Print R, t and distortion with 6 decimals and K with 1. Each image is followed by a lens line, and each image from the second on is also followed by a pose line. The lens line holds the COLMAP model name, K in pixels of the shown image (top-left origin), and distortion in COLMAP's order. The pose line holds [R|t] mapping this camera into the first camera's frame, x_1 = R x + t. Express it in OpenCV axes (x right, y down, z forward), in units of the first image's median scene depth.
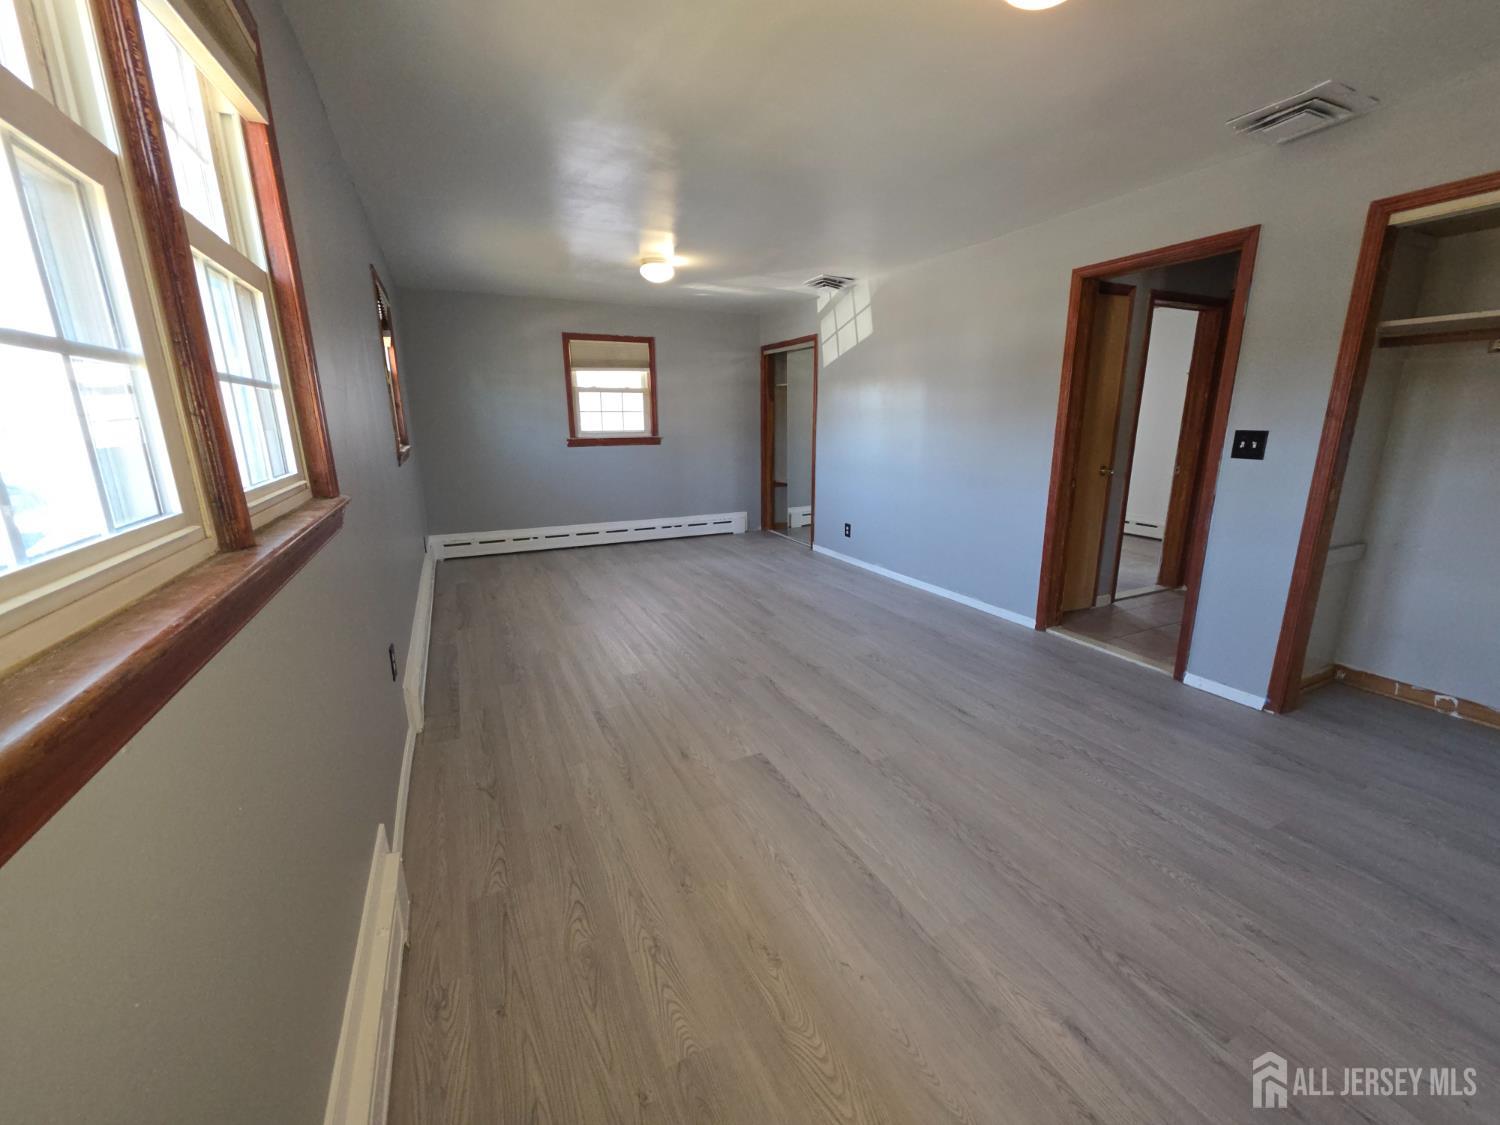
lens RADIAL K [[592.1, 0, 750.0], [0, 592.1, 562.5], [0, 0, 1]] dist [-0.000774, 0.000329]
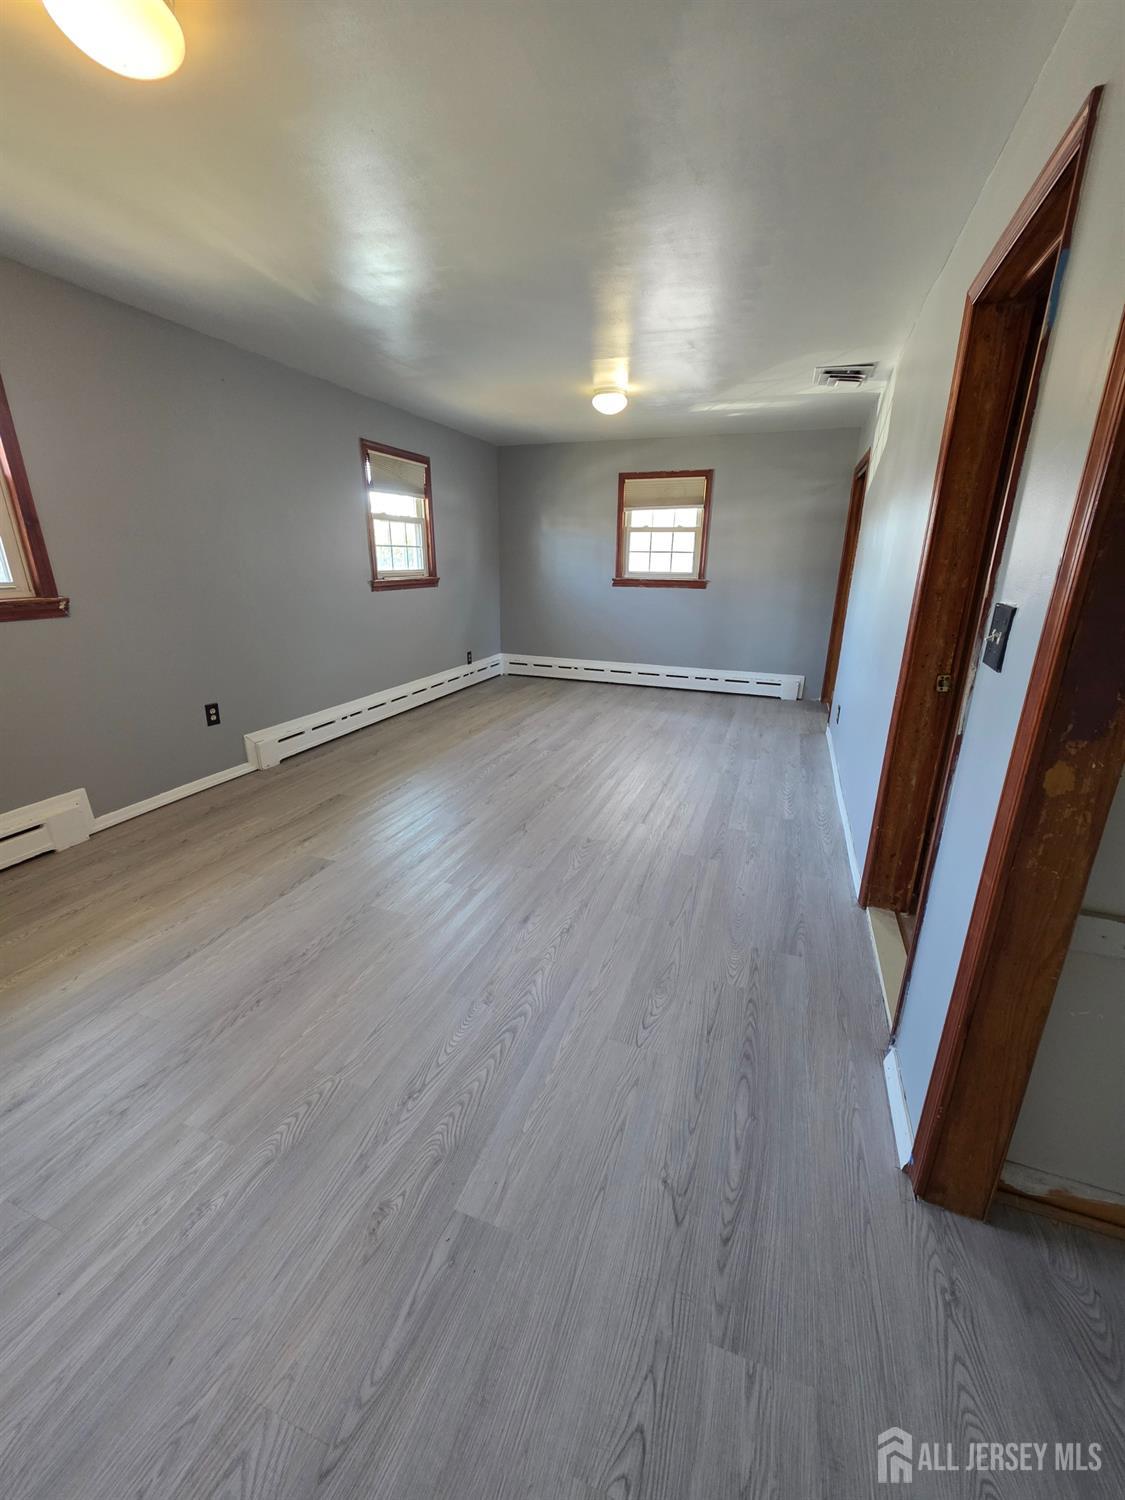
lens RADIAL K [[597.4, 0, 567.2], [0, 597.4, 751.0], [0, 0, 1]] dist [0.001470, 0.000704]
pose [[0.692835, 0.236260, -0.681294, 0.431814], [-0.186081, 0.971381, 0.147623, -0.054435], [0.696673, 0.024497, 0.716970, 0.200012]]
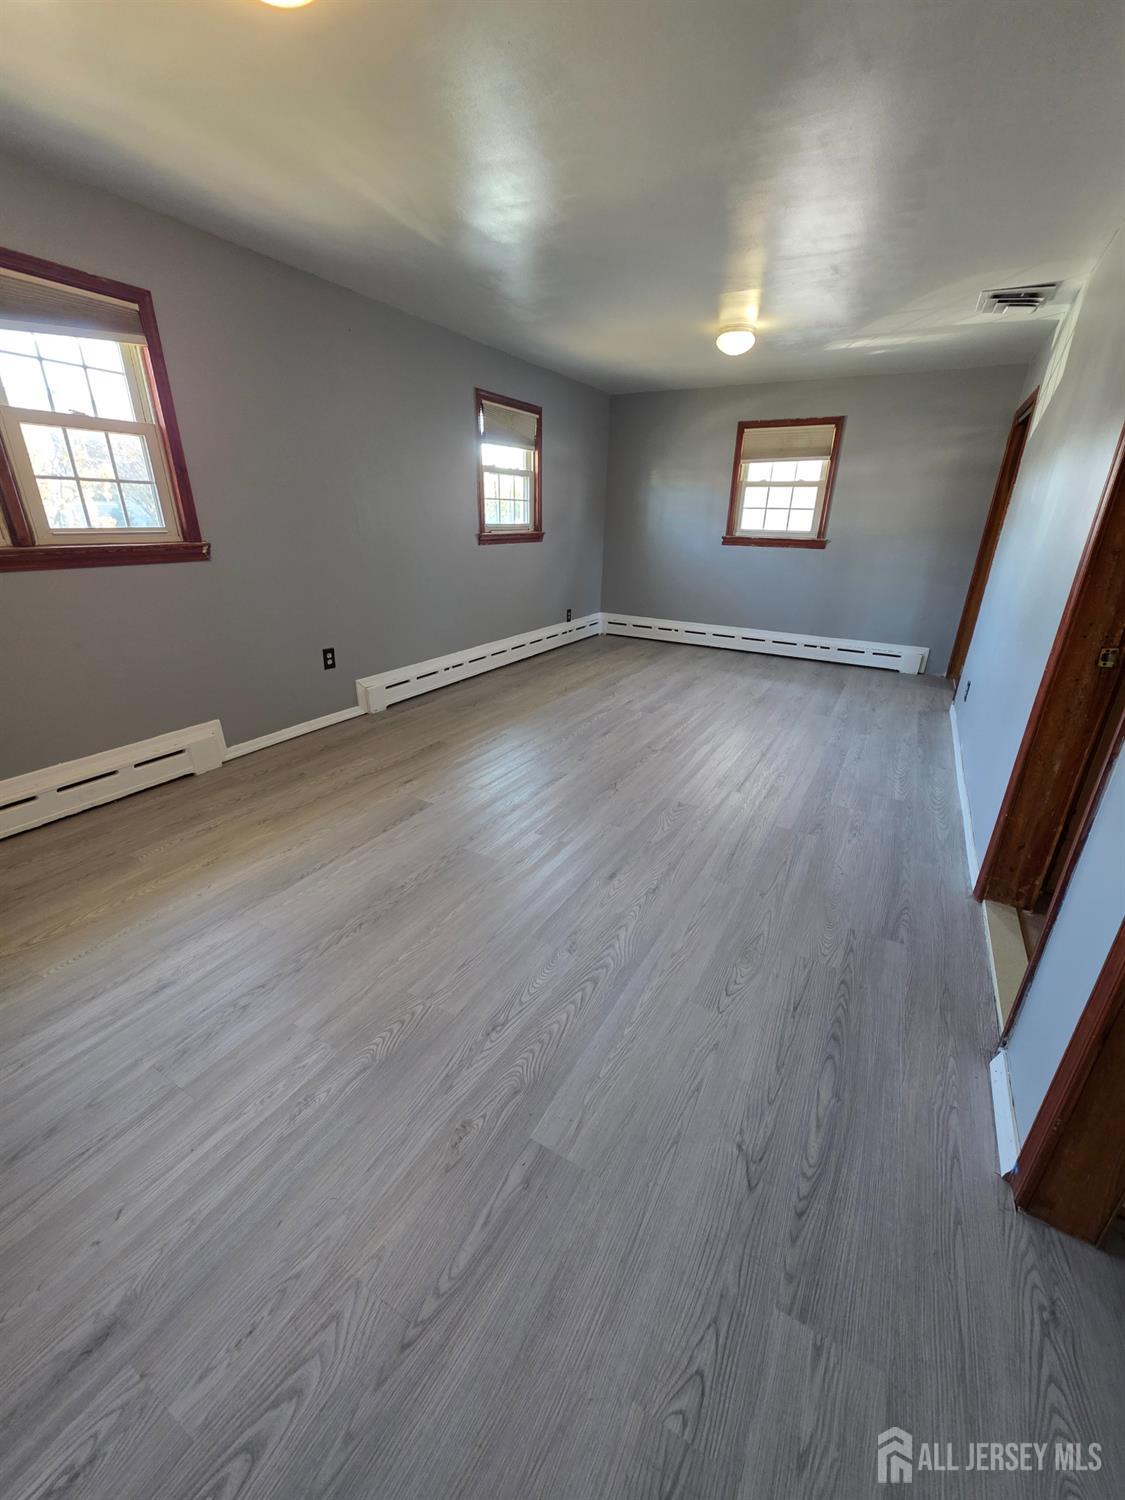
lens RADIAL K [[597.4, 0, 567.2], [0, 597.4, 751.0], [0, 0, 1]] dist [0.001470, 0.000704]
pose [[0.565812, 0.321332, -0.759343, 0.427733], [-0.219607, 0.946400, 0.236853, -0.048765], [0.794751, 0.032742, 0.606052, 0.199986]]
